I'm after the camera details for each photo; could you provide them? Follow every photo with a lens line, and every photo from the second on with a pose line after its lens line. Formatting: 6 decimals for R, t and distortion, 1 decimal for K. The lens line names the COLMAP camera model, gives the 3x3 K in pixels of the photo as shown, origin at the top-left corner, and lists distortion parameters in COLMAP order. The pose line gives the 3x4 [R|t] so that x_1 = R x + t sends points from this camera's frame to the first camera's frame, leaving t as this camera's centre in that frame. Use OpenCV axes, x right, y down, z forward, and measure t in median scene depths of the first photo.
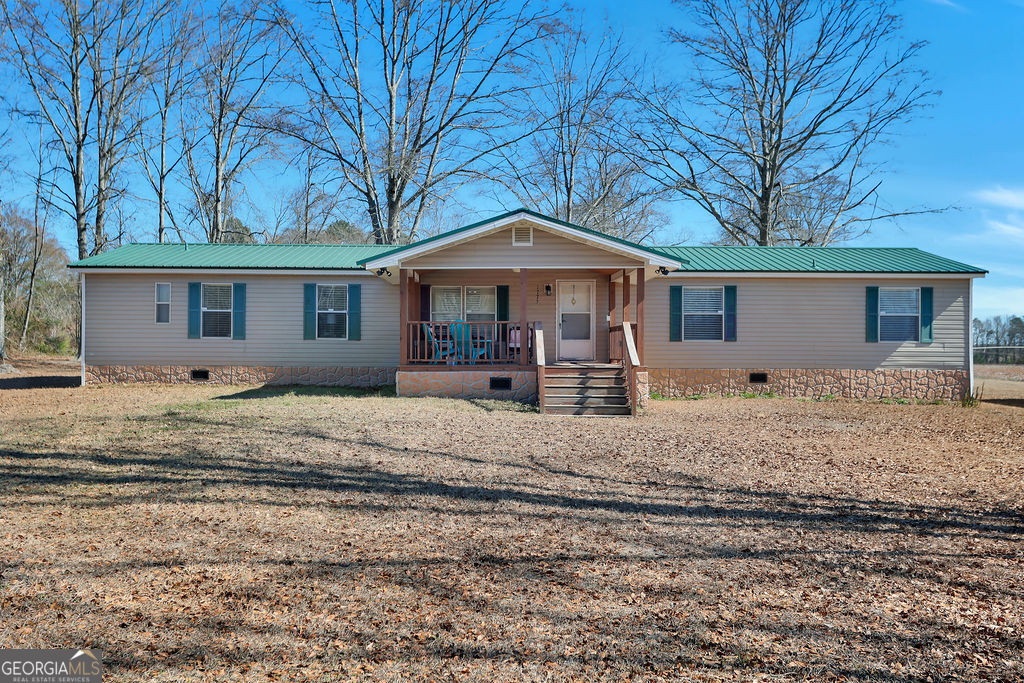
lens RADIAL K [[1053.2, 0, 502.0], [0, 1053.2, 338.1], [0, 0, 1]] dist [-0.004516, 0.015289]
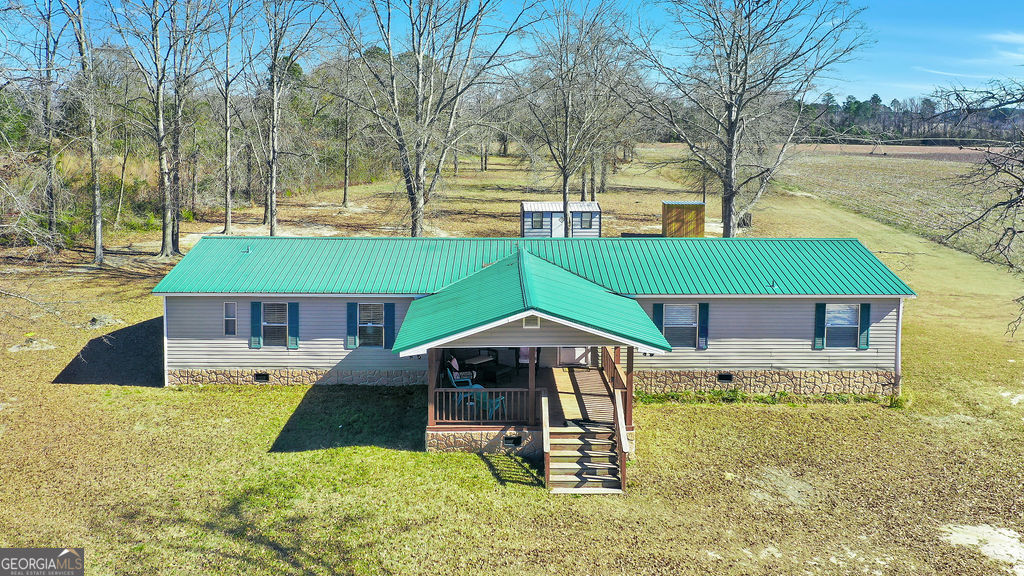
lens RADIAL K [[871.8, 0, 512.0], [0, 871.8, 288.0], [0, 0, 1]] dist [-0.059542, -0.004757]
pose [[0.999996, 0.002008, 0.001984, -0.002924], [-0.002157, 0.996948, 0.078042, -0.141589], [-0.001821, -0.078046, 0.996948, 0.017381]]
